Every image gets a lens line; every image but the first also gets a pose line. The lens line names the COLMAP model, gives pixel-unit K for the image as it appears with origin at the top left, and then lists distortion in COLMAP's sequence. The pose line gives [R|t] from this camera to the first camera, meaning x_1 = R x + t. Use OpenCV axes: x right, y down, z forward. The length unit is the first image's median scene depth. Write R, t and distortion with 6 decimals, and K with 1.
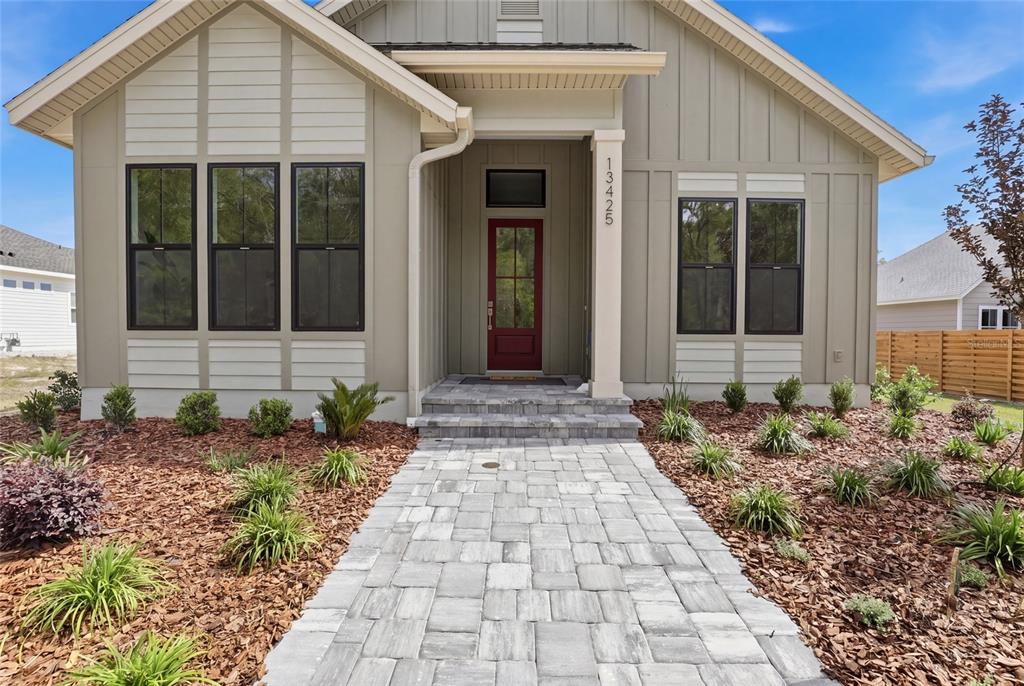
lens RADIAL K [[454.3, 0, 515.1], [0, 454.3, 348.7], [0, 0, 1]] dist [-0.028009, 0.001100]
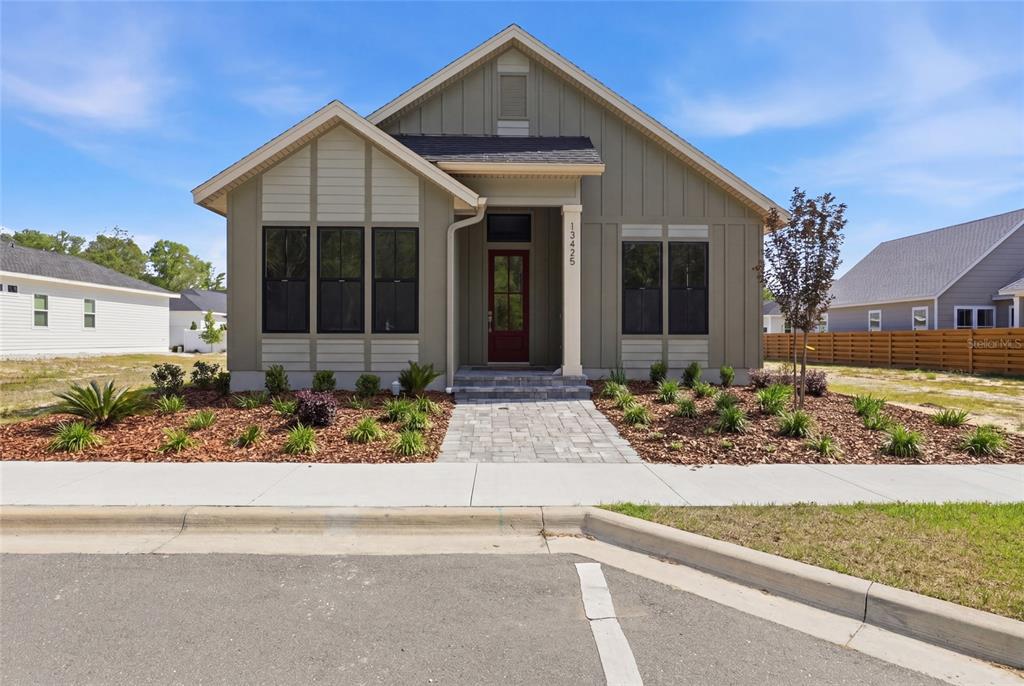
lens RADIAL K [[534.9, 0, 510.7], [0, 534.9, 338.9], [0, 0, 1]] dist [-0.004742, 0.000919]
pose [[0.999329, -0.004687, 0.036336, -0.078341], [0.005693, 0.999602, -0.027625, 0.034320], [-0.036192, 0.027813, 0.998958, -0.878387]]
